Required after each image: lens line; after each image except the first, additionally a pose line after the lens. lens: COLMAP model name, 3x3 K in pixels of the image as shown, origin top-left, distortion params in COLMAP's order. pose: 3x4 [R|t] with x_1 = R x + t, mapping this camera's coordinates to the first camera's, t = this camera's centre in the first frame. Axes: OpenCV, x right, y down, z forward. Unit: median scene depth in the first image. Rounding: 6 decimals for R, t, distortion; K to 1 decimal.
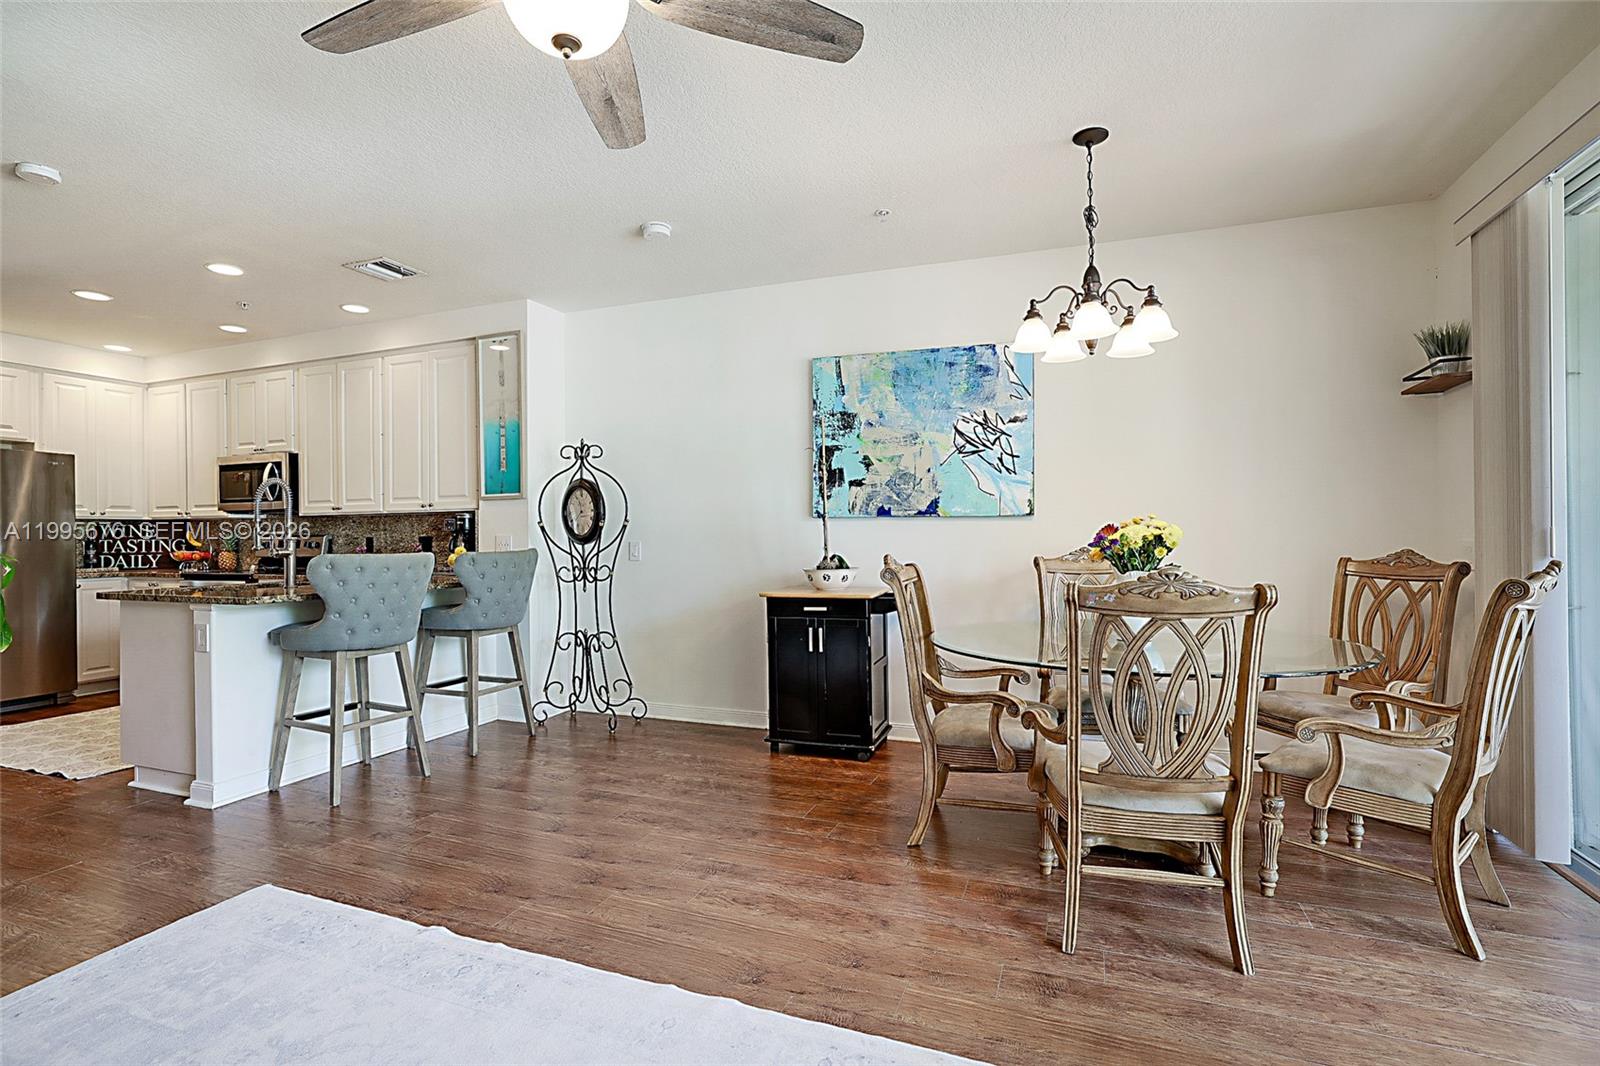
lens RADIAL K [[739.5, 0, 804.7], [0, 739.5, 532.7], [0, 0, 1]] dist [-0.007238, 0.000868]
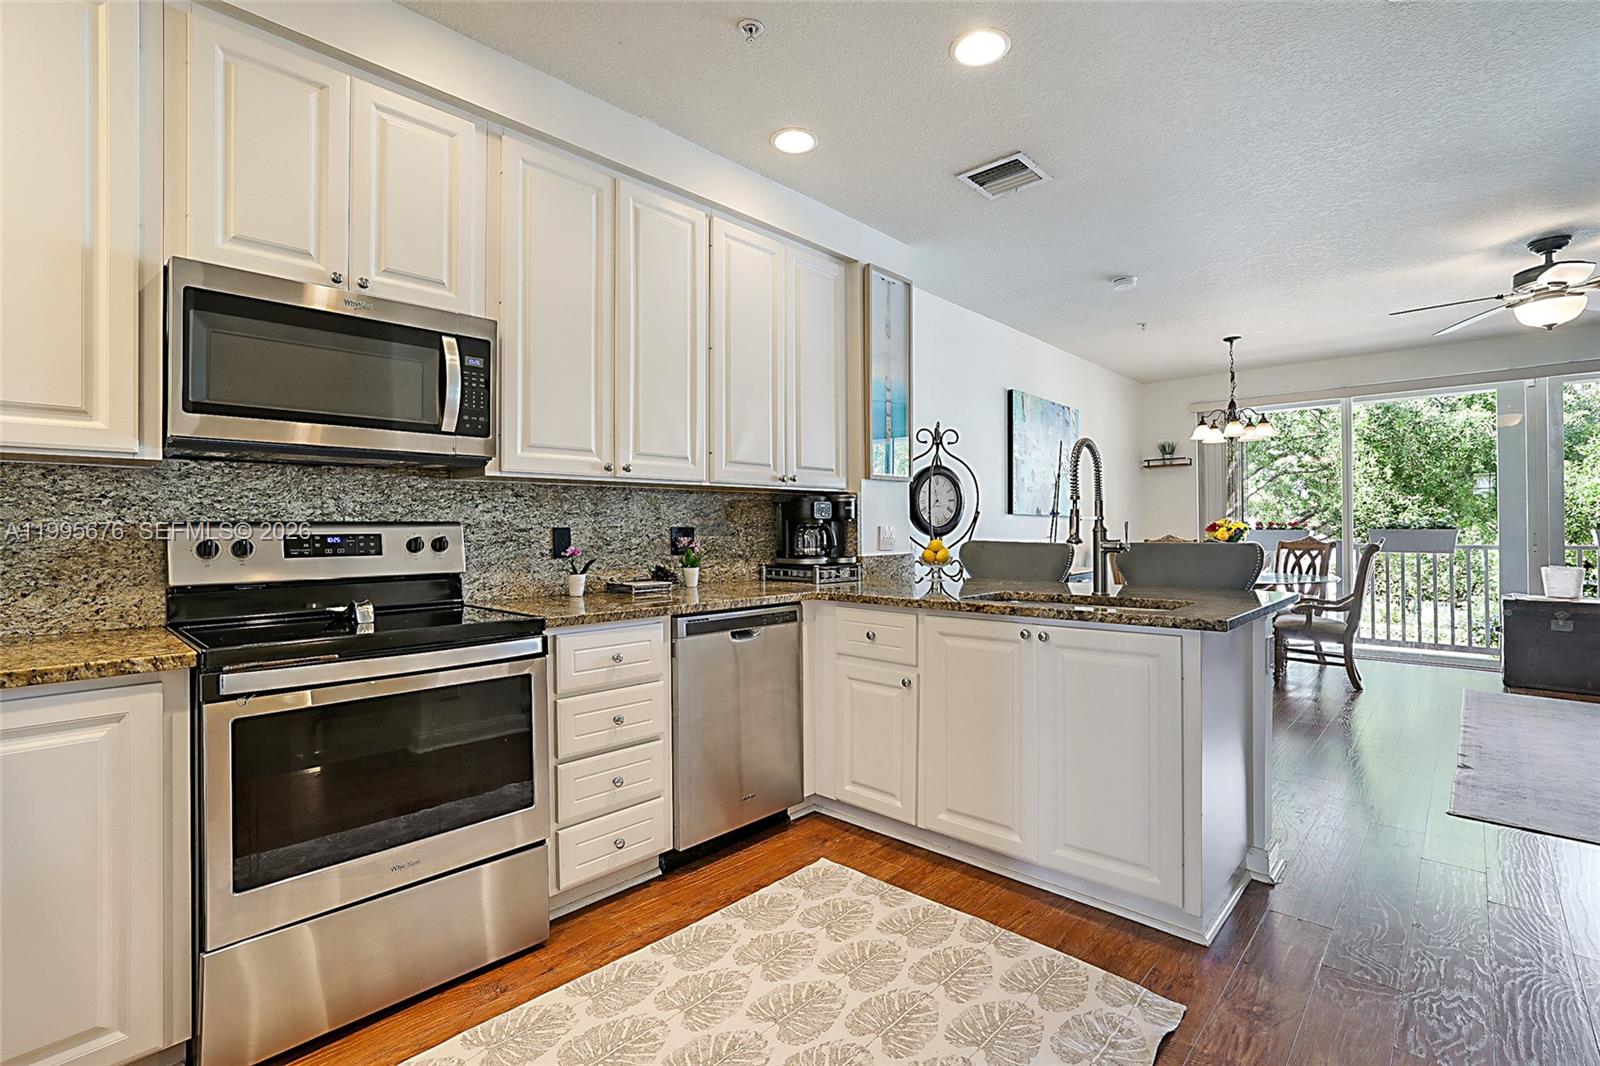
lens RADIAL K [[726.7, 0, 798.4], [0, 726.7, 522.5], [0, 0, 1]] dist [-0.032815, 0.012365]
pose [[0.384882, 0.013864, 0.922862, -0.964809], [-0.000887, 0.999892, -0.014651, 0.009243], [-0.922965, 0.004821, 0.384853, 0.654879]]
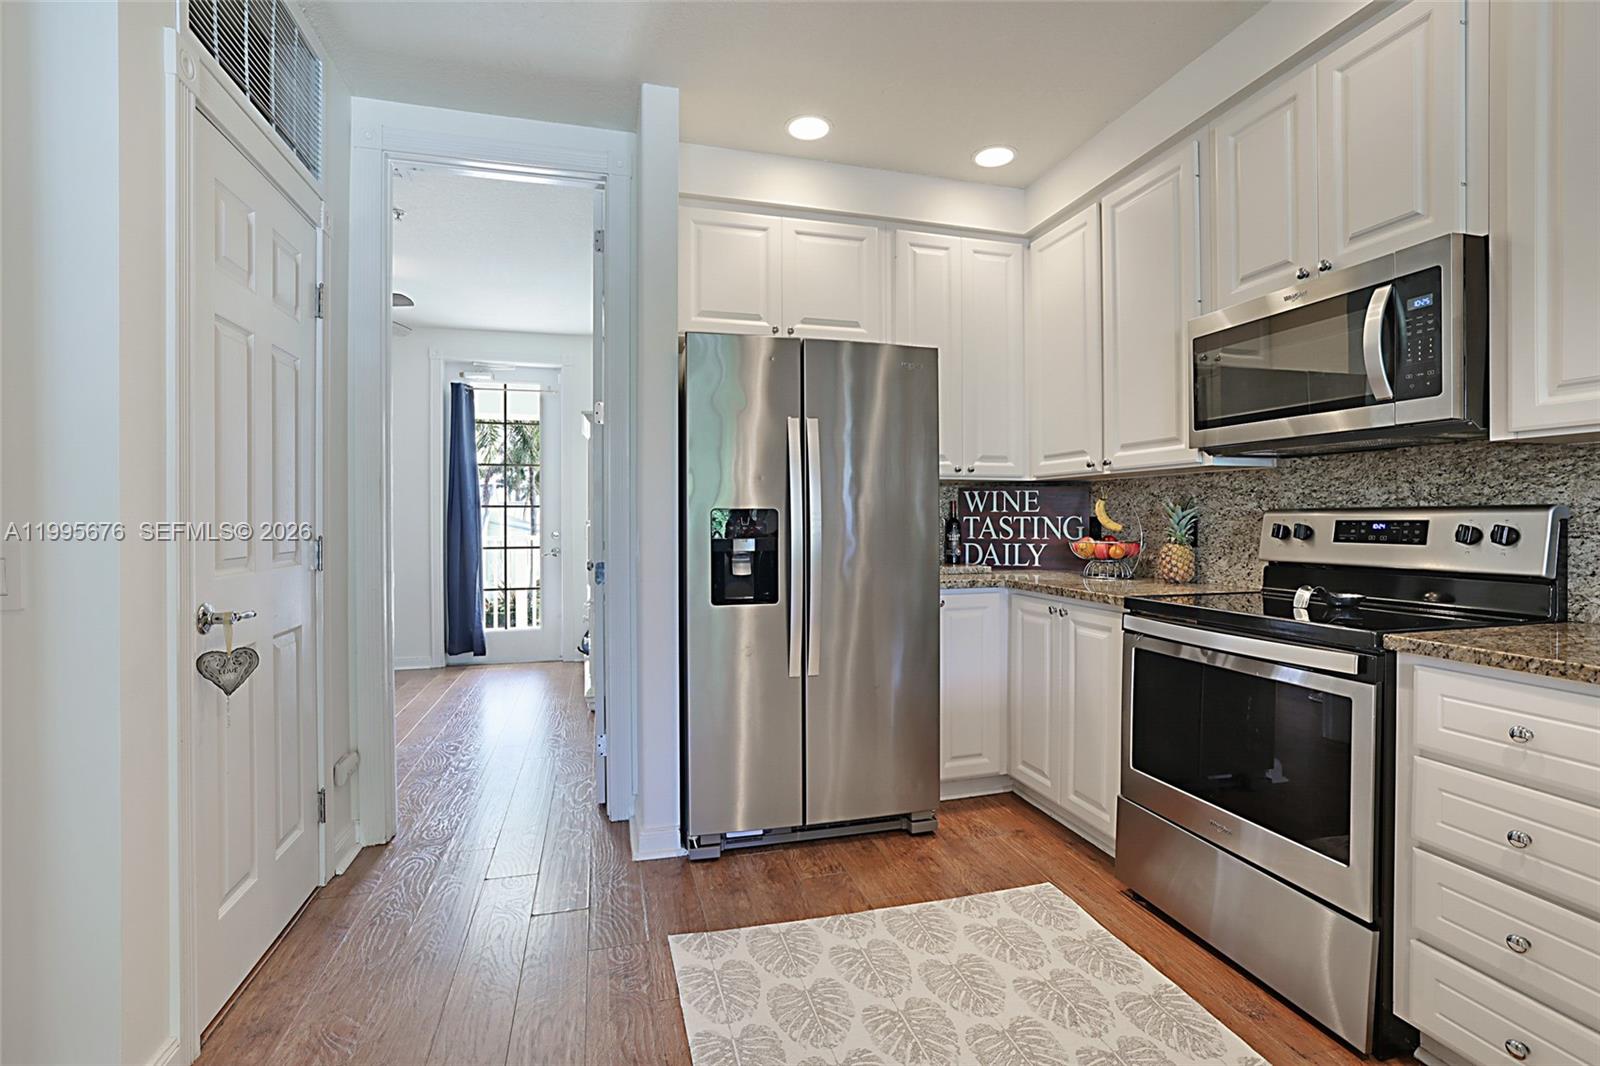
lens RADIAL K [[726.7, 0, 804.8], [0, 726.7, 521.9], [0, 0, 1]] dist [-0.032815, 0.012365]
pose [[0.596087, 0.011824, -0.802833, -0.597967], [-0.000030, 0.999892, 0.014704, 0.005649], [0.802920, -0.008740, 0.596023, 0.579263]]
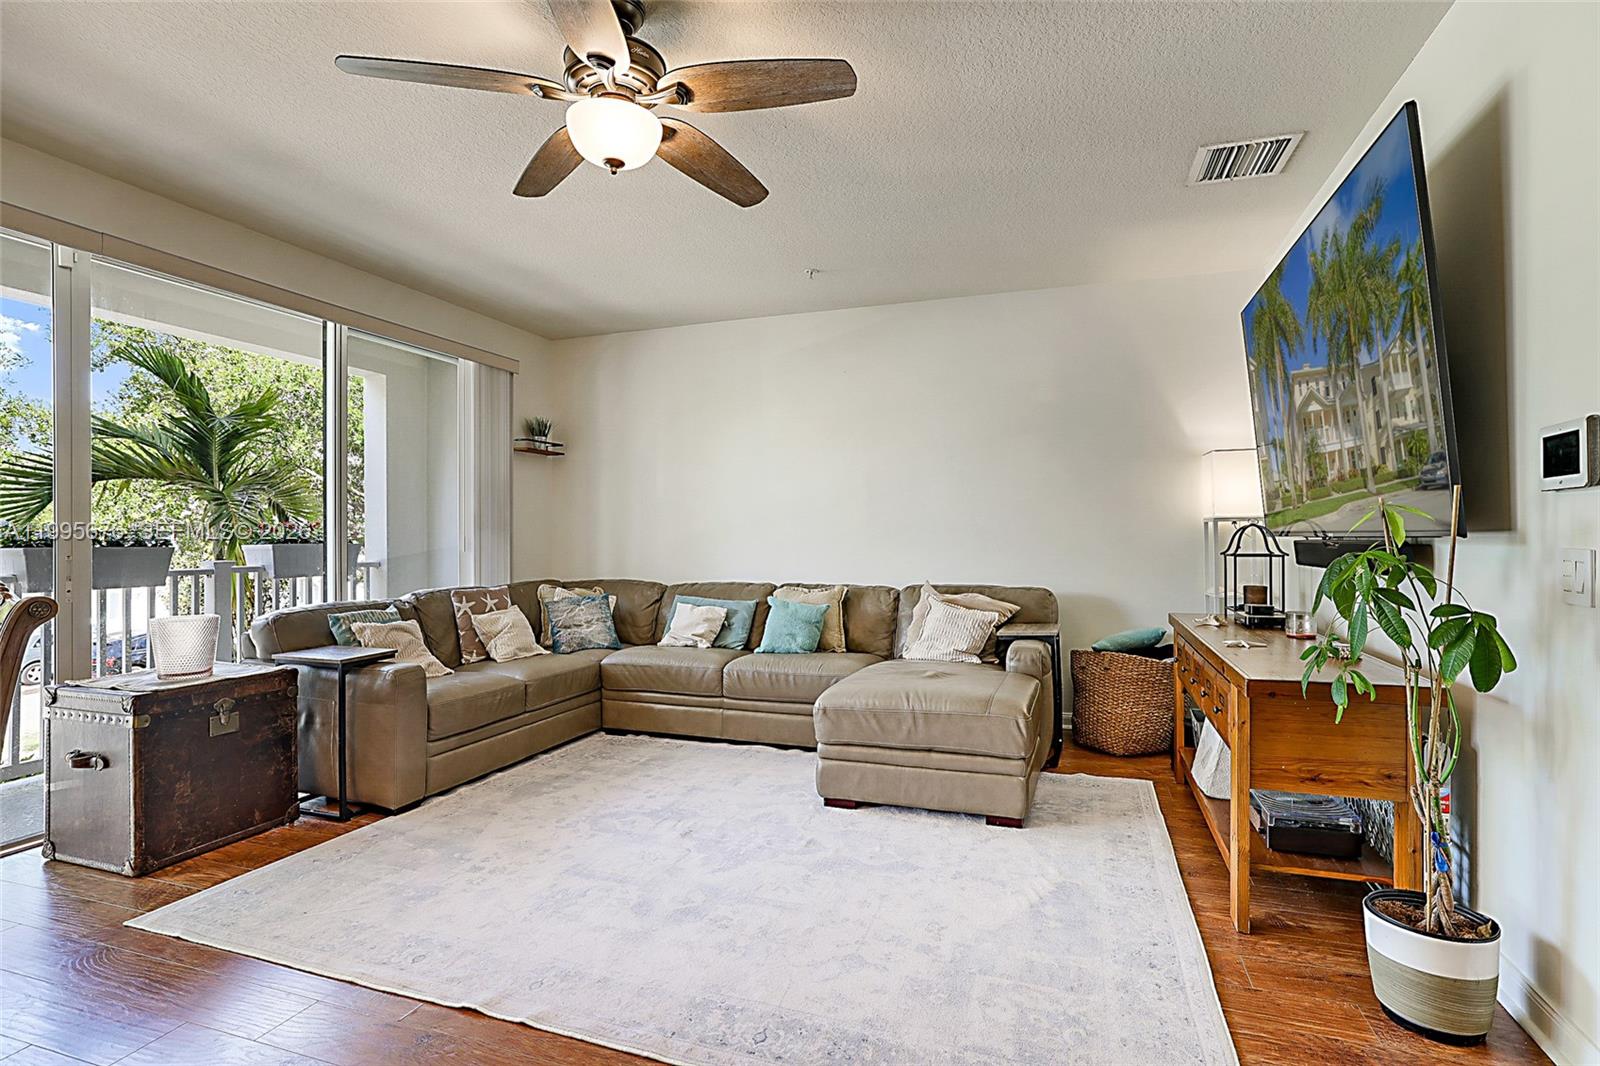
lens RADIAL K [[778.1, 0, 795.2], [0, 778.1, 530.6], [0, 0, 1]] dist [-0.011004, 0.003196]
pose [[-0.999784, 0.012347, -0.016748, -0.166569], [0.012507, 0.999877, -0.009494, 0.002663], [0.016628, -0.009702, -0.999815, 0.652979]]
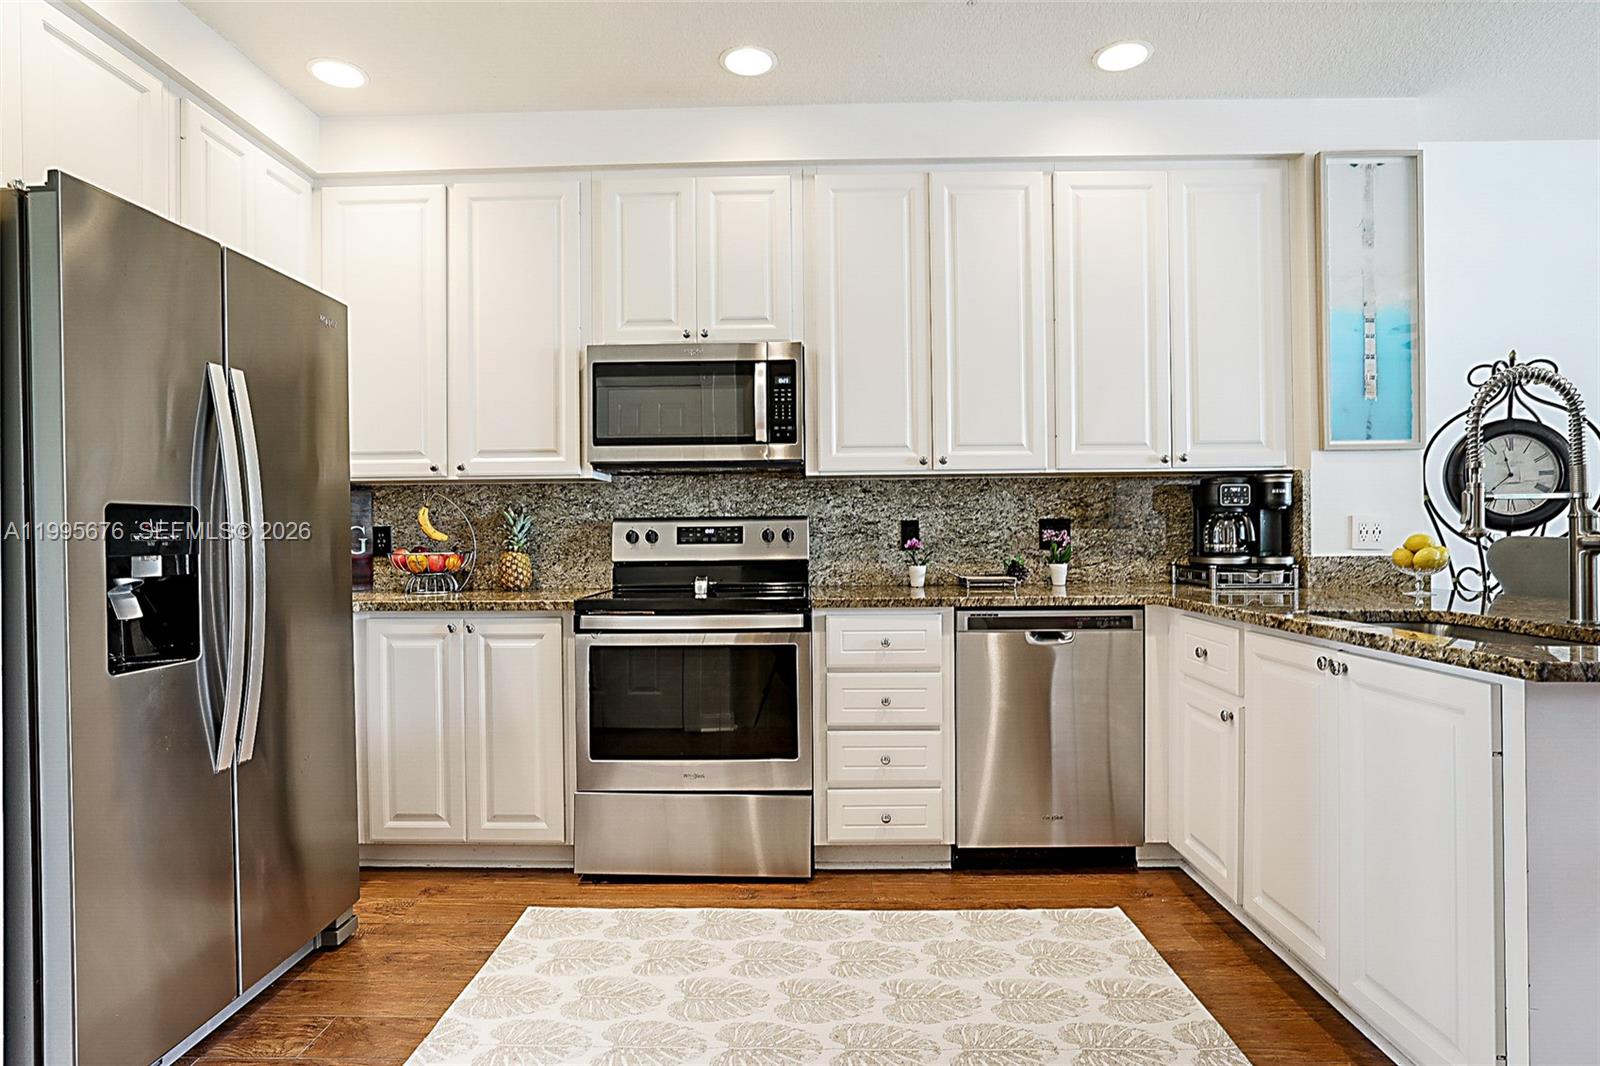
lens RADIAL K [[857.2, 0, 797.4], [0, 857.2, 529.0], [0, 0, 1]] dist [-0.034181, 0.006785]
pose [[0.941745, 0.001284, 0.336325, -0.852775], [-0.000154, 0.999994, -0.003387, 0.013638], [-0.336327, 0.003138, 0.941740, 0.454255]]
